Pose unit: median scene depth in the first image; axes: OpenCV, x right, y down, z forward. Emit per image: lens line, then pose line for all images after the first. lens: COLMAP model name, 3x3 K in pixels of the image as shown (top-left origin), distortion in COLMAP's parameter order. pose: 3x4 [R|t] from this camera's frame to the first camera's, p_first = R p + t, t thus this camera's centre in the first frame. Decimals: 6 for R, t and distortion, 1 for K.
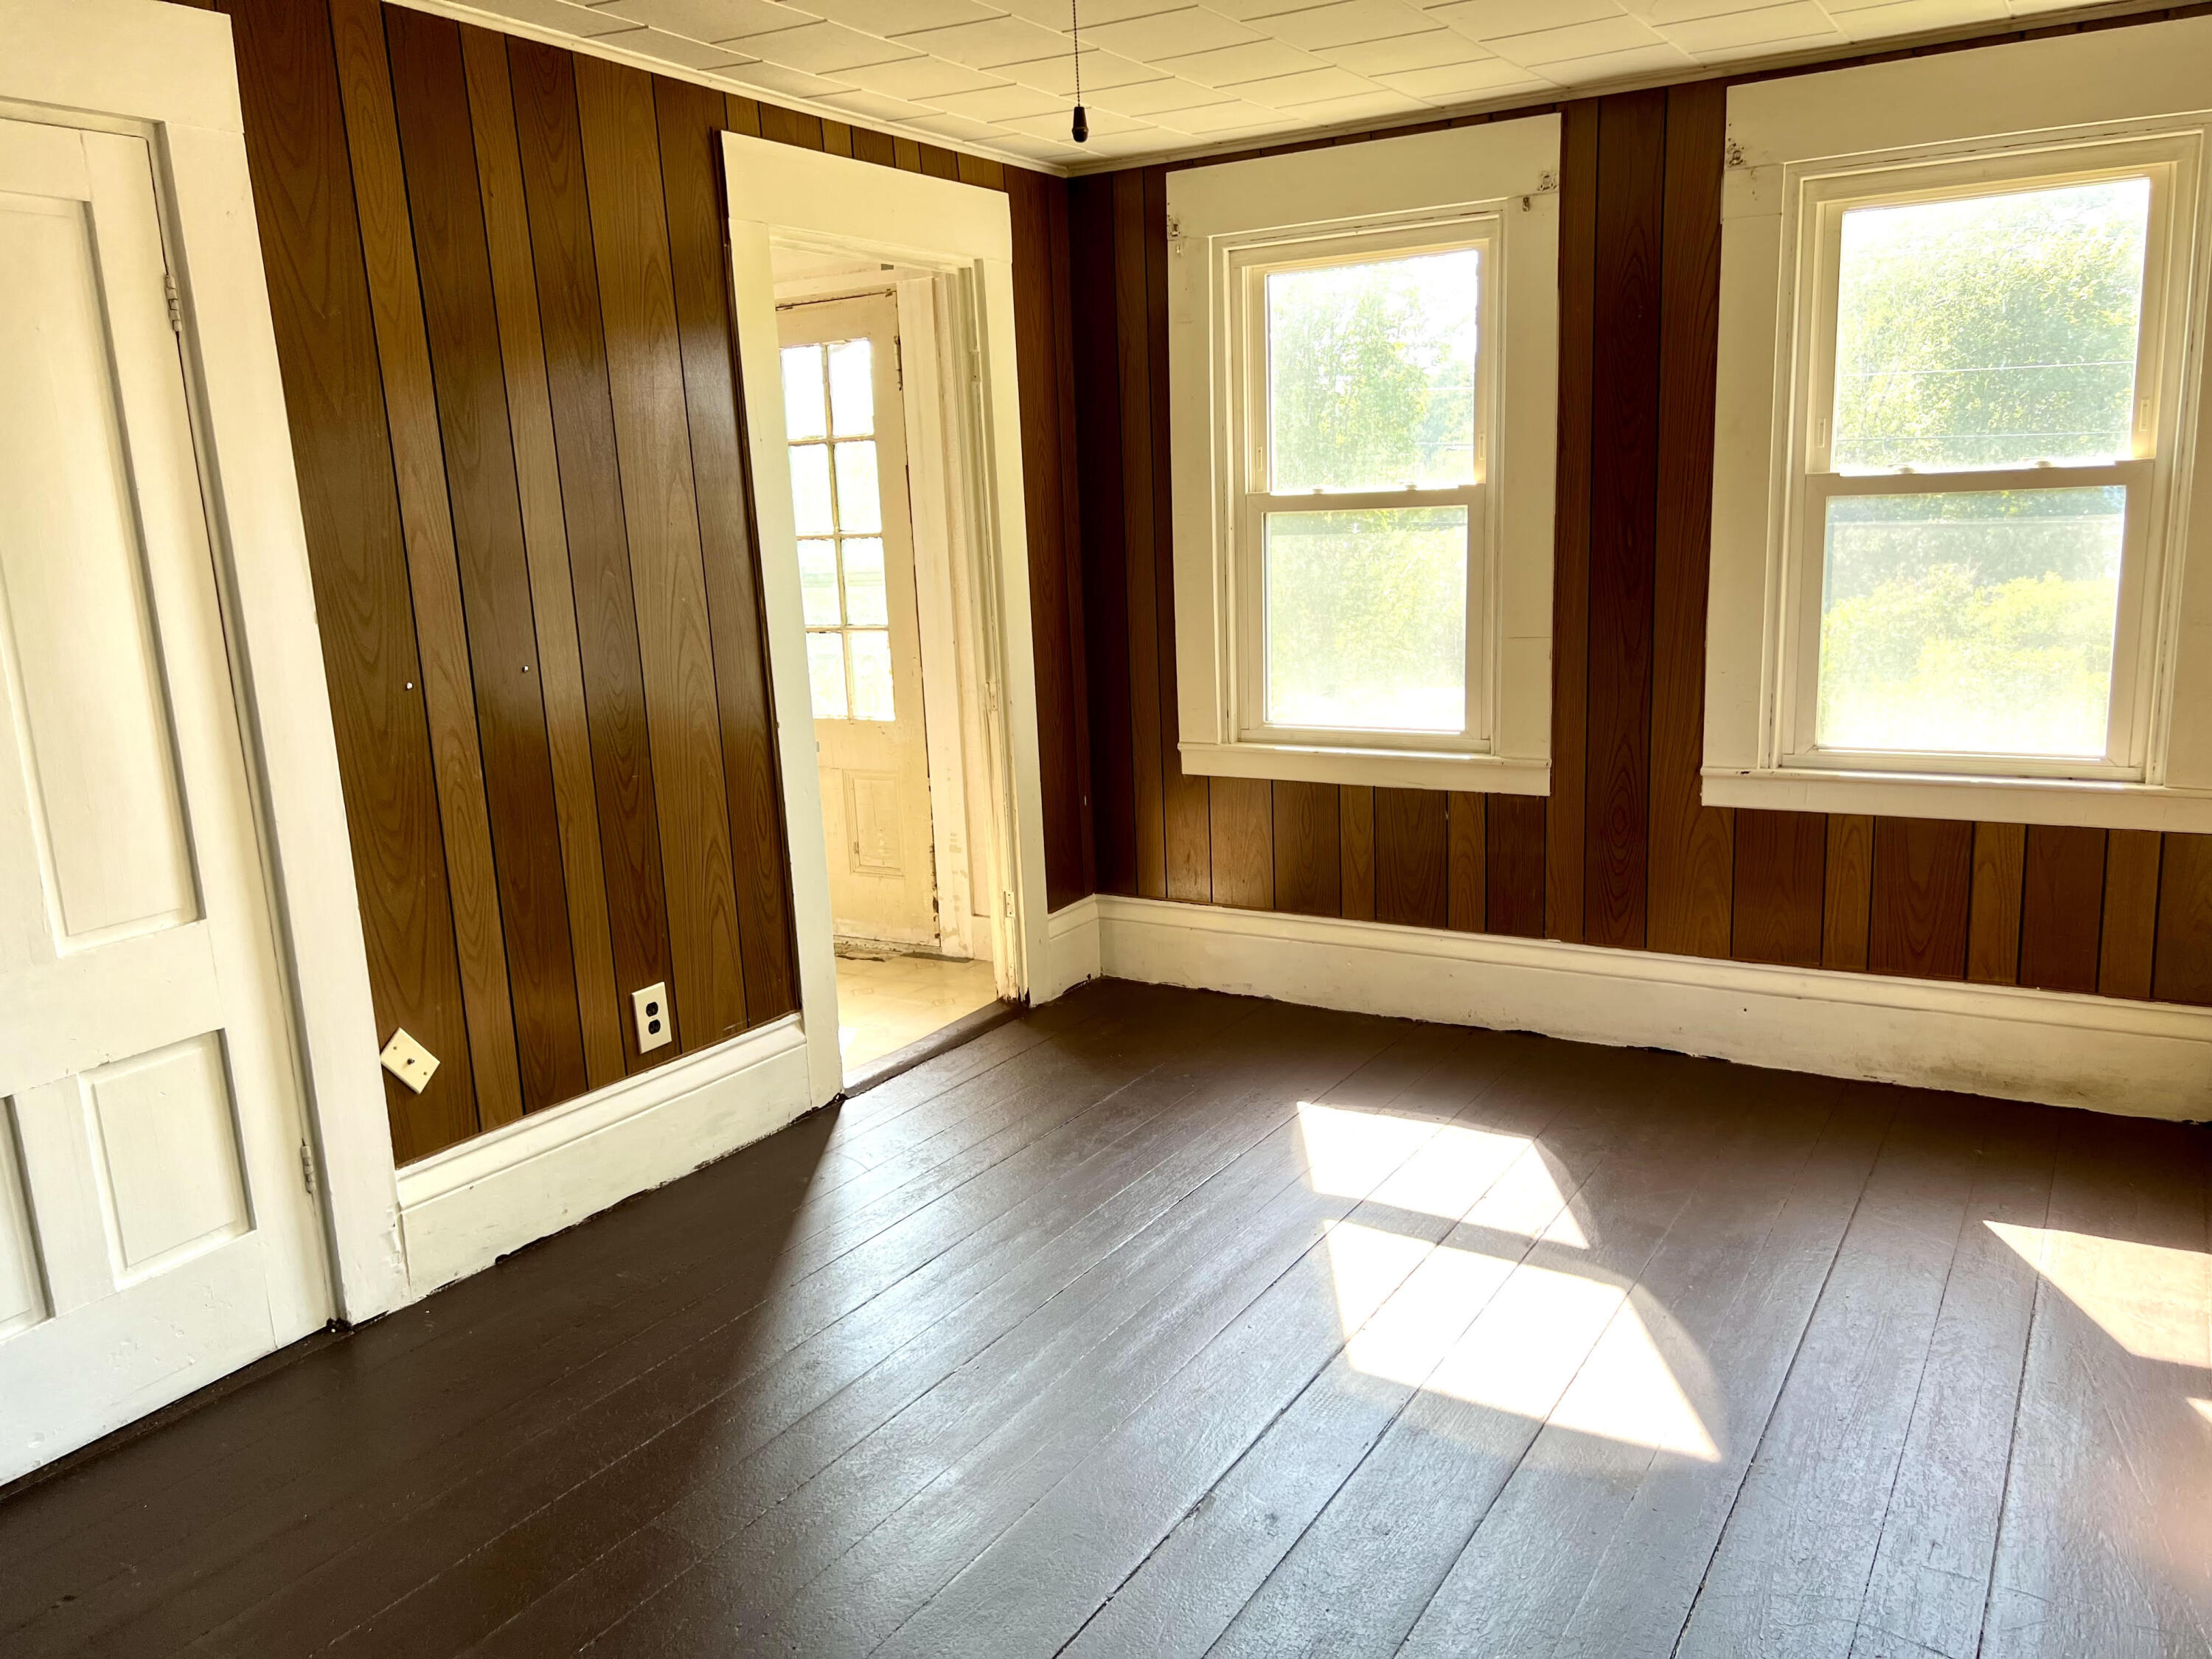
lens RADIAL K [[1733.9, 0, 1102.6], [0, 1733.9, 838.7], [0, 0, 1]] dist [0.159686, -0.243829]
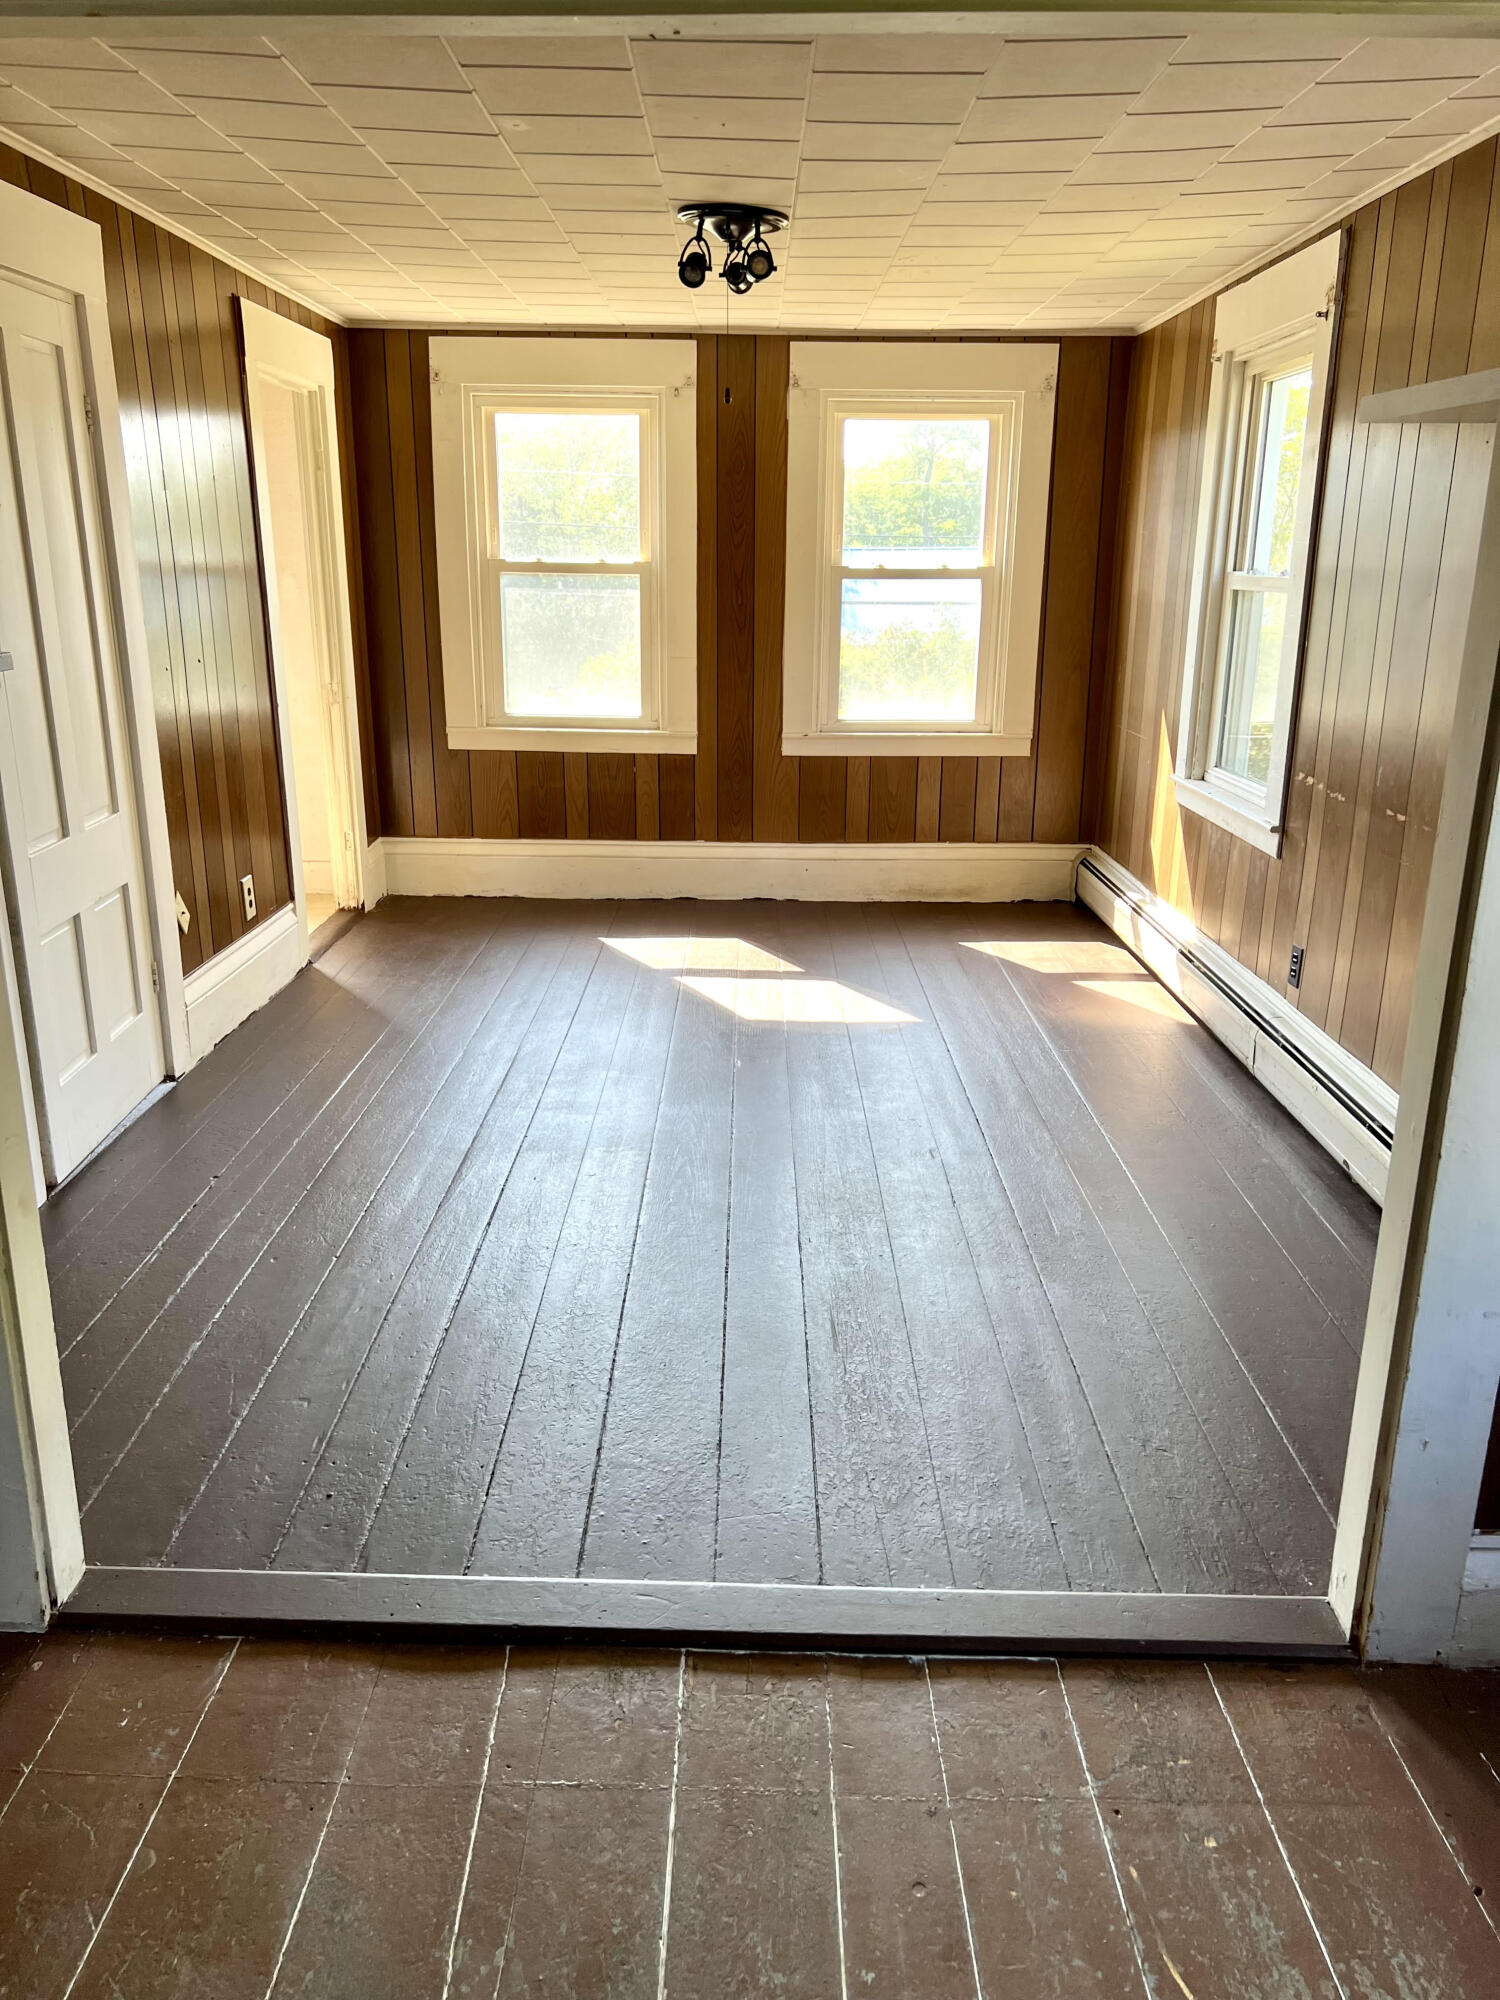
lens RADIAL K [[1567.7, 0, 750.0], [0, 1567.7, 1000.0], [0, 0, 1]] dist [0.159686, -0.243829]
pose [[0.857095, -0.099041, 0.505548, -0.499368], [0.060457, 0.993902, 0.092216, 0.075553], [-0.511598, -0.048474, 0.857856, -0.346475]]
